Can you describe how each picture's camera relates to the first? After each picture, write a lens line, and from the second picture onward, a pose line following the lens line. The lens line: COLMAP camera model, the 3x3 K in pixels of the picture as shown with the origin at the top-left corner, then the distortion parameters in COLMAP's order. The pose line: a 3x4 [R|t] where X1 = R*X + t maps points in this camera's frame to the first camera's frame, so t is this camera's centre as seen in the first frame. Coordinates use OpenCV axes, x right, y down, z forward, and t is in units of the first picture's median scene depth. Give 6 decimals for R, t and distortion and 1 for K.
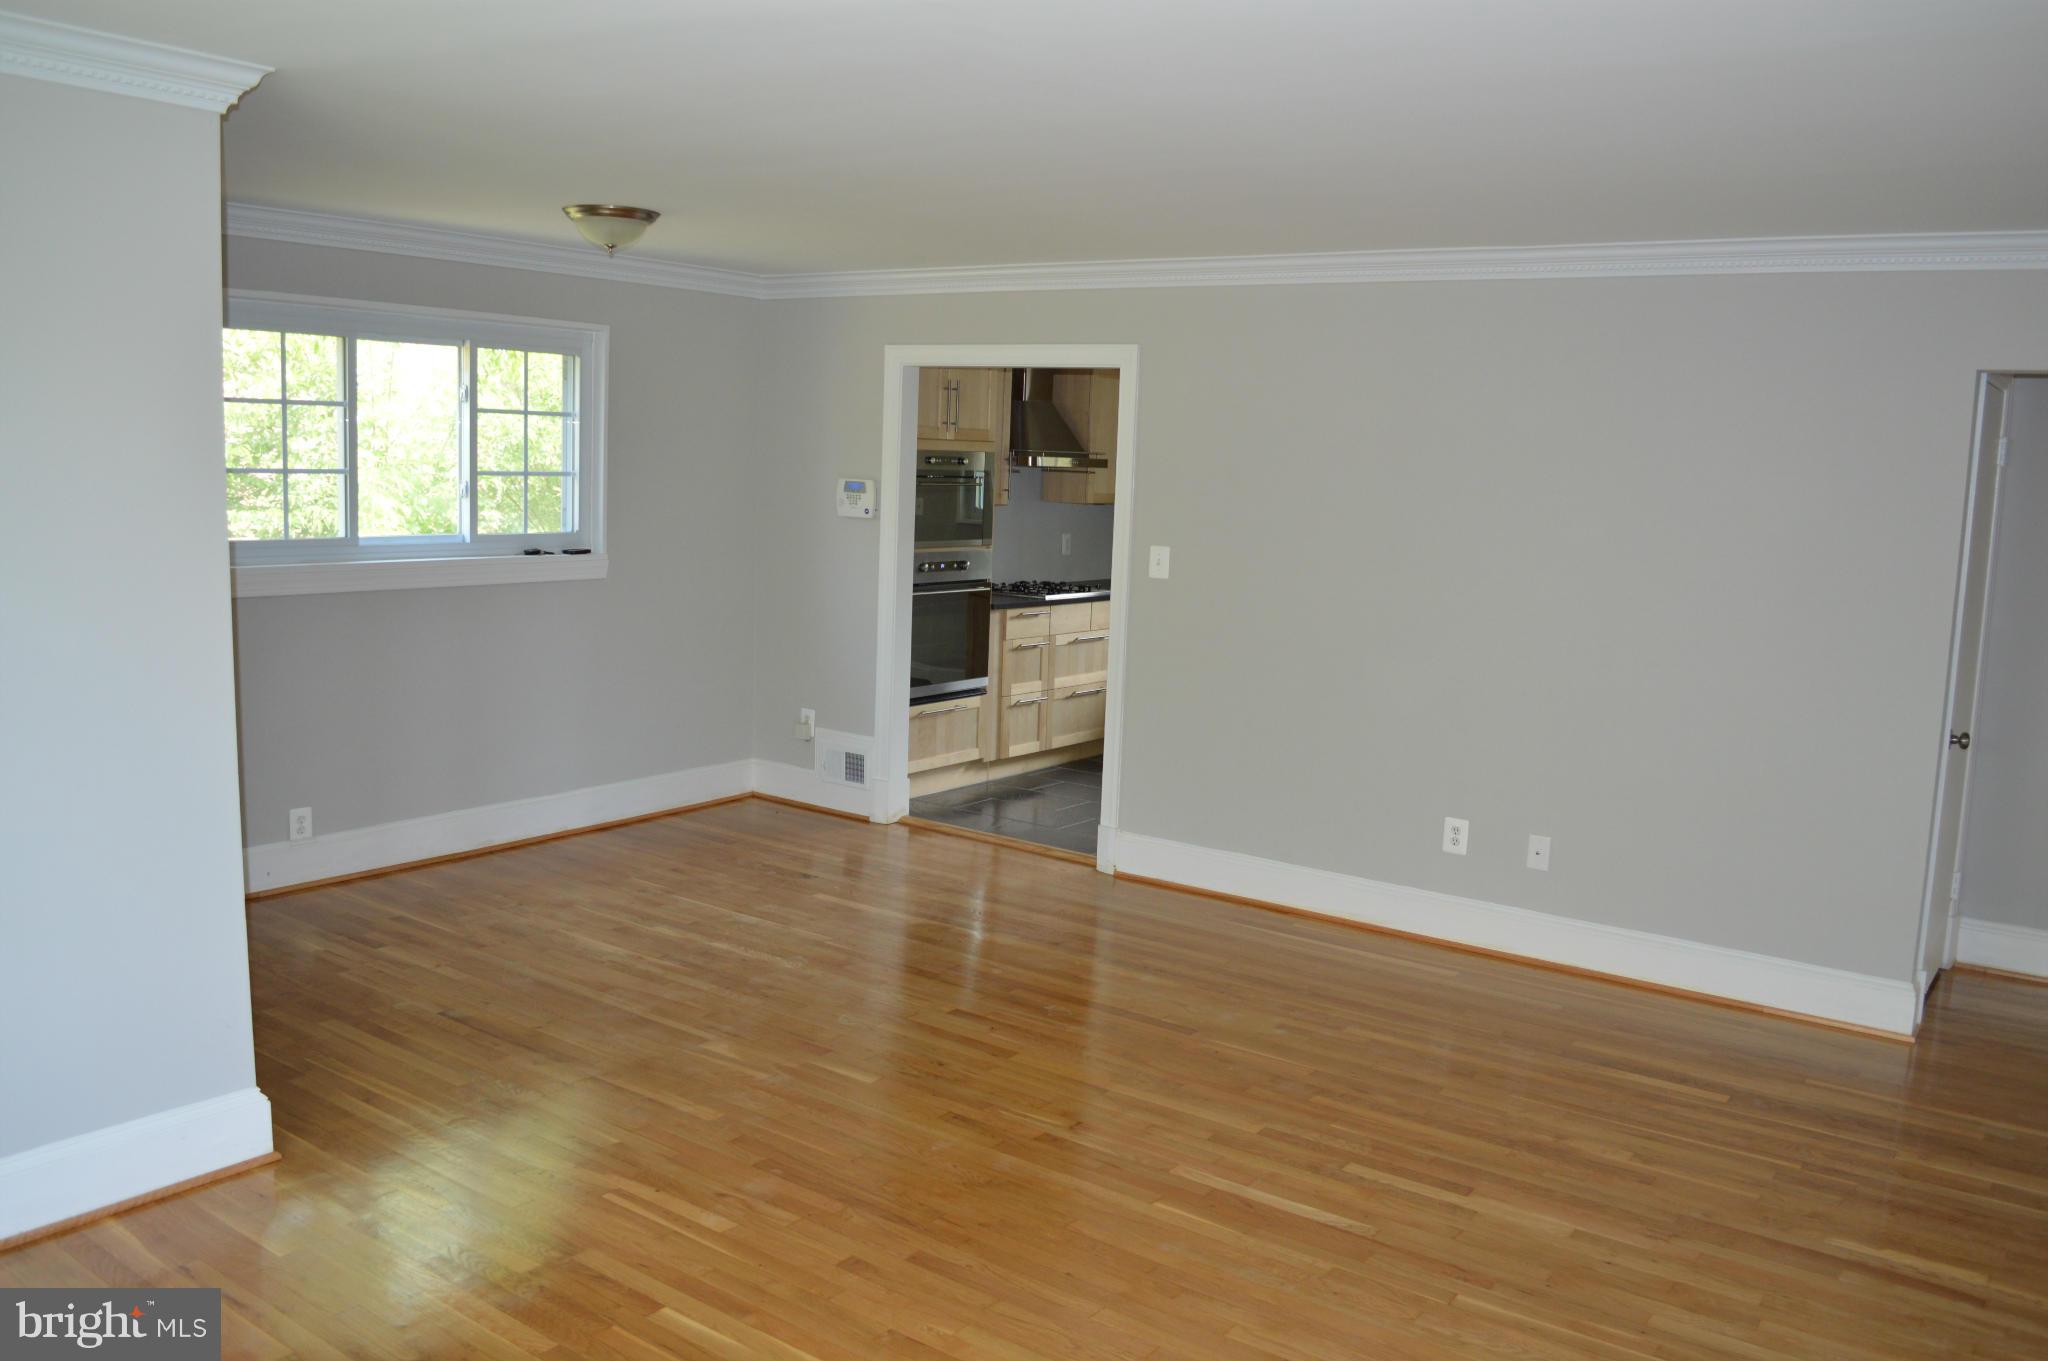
lens RADIAL K [[1623.1, 0, 1026.4], [0, 1623.1, 634.8], [0, 0, 1]] dist [-0.118984, -0.000684]
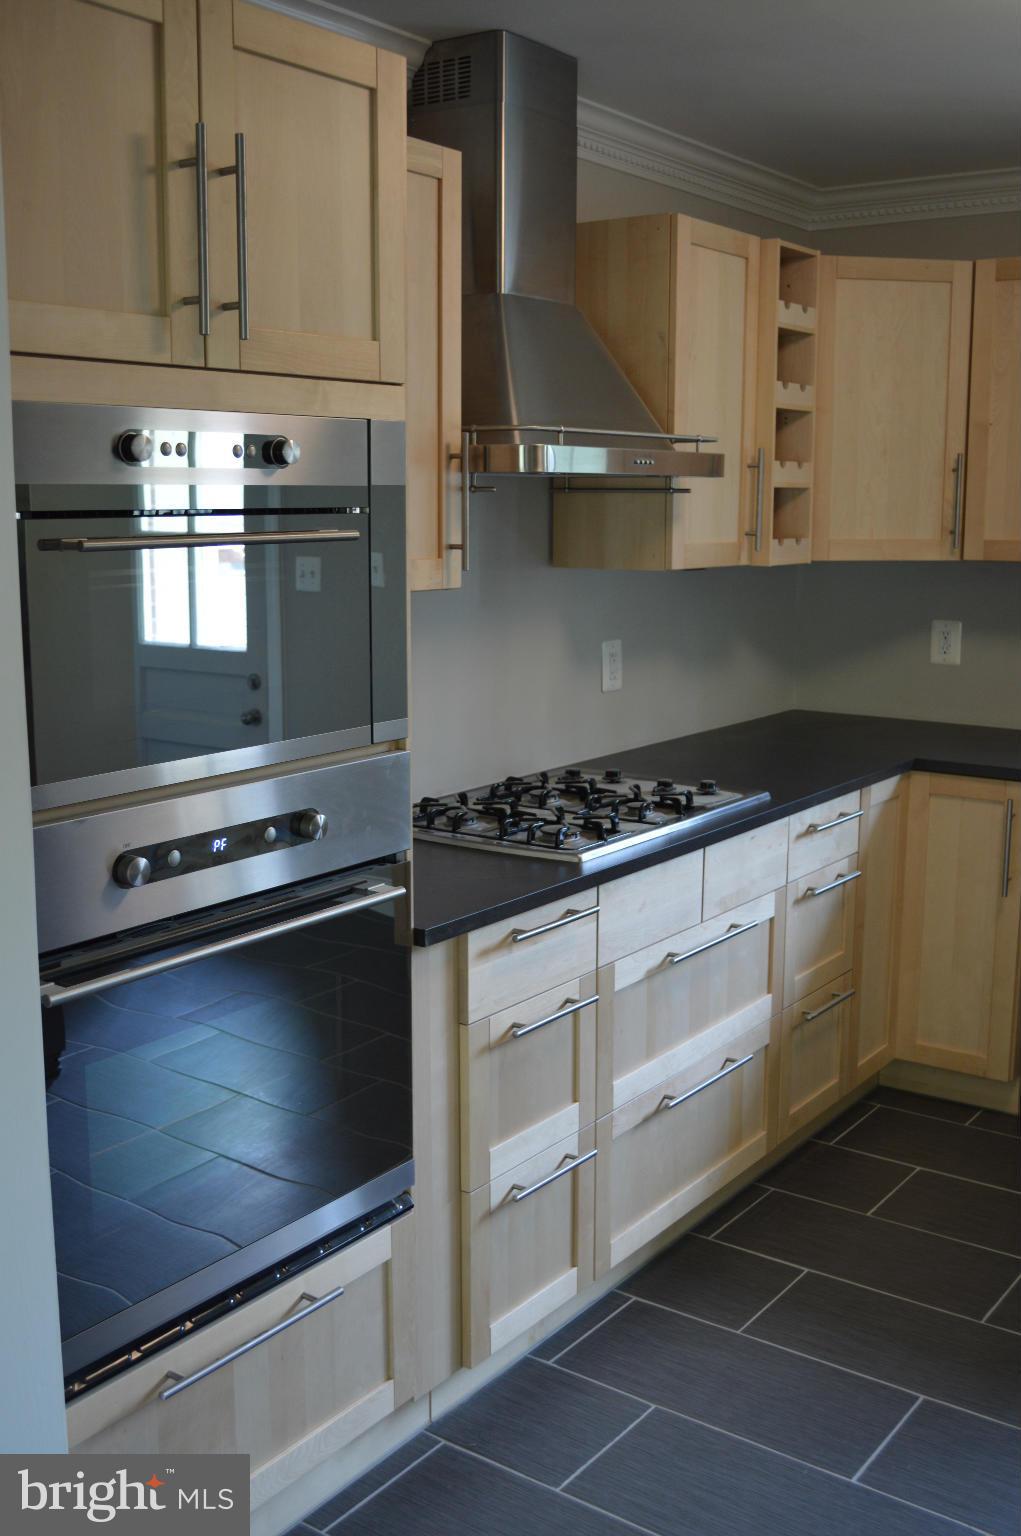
lens RADIAL K [[1566.7, 0, 510.5], [0, 1566.7, 768.0], [0, 0, 1]] dist [-0.092396, -0.005228]
pose [[0.999444, -0.033347, 0.000449, -0.002881], [0.033237, 0.997080, 0.068756, -0.066212], [-0.002740, -0.068703, 0.997633, 0.678008]]
